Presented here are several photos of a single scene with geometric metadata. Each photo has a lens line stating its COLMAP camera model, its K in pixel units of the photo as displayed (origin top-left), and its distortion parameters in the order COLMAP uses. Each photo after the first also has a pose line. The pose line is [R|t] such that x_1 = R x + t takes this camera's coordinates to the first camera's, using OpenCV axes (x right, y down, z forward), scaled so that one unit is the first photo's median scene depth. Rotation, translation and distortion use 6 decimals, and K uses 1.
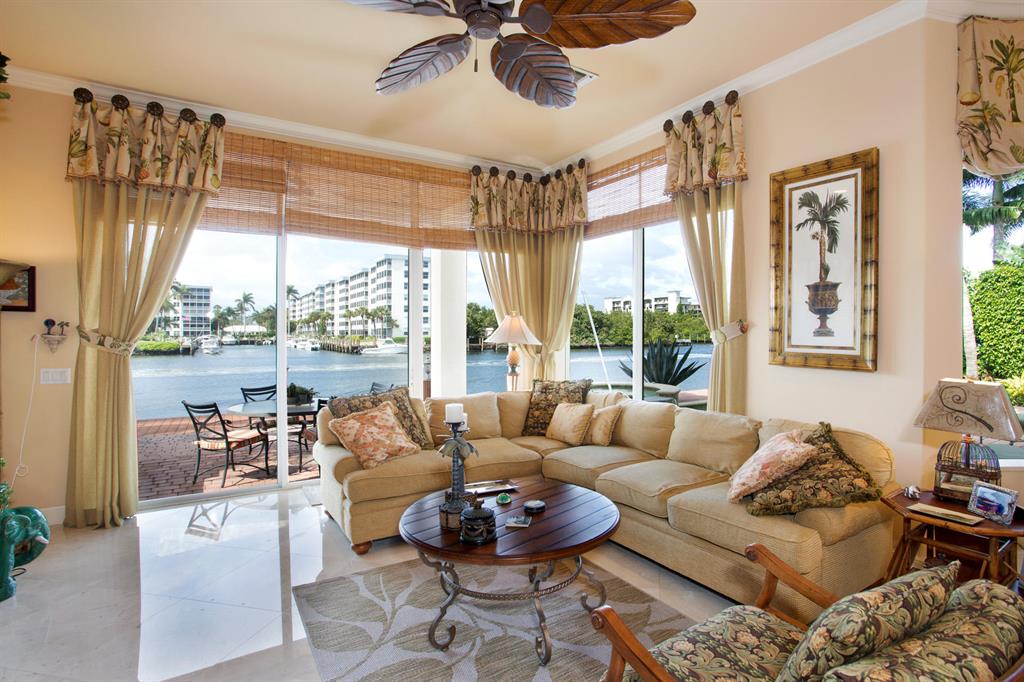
lens RADIAL K [[505.3, 0, 512.0], [0, 505.3, 341.0], [0, 0, 1]] dist [-0.075814, 0.035422]
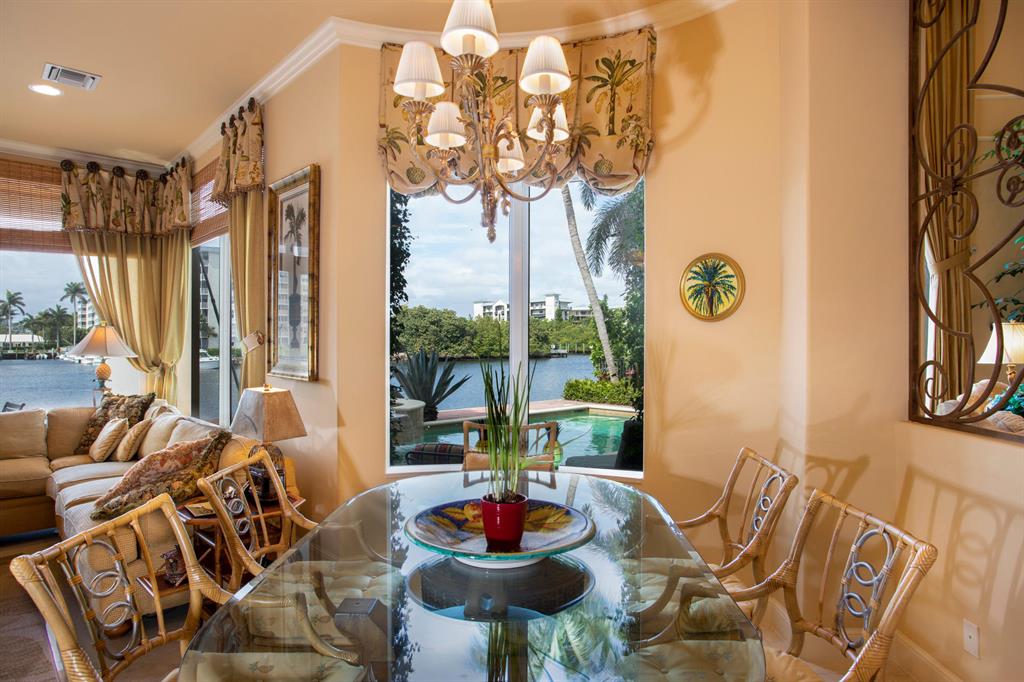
lens RADIAL K [[604.6, 0, 511.2], [0, 604.6, 346.5], [0, 0, 1]] dist [-0.016332, 0.002206]
pose [[0.989355, -0.004157, 0.145460, 0.529964], [0.005550, 0.999943, -0.009168, 0.001592], [-0.145414, 0.009878, 0.989322, -0.176206]]
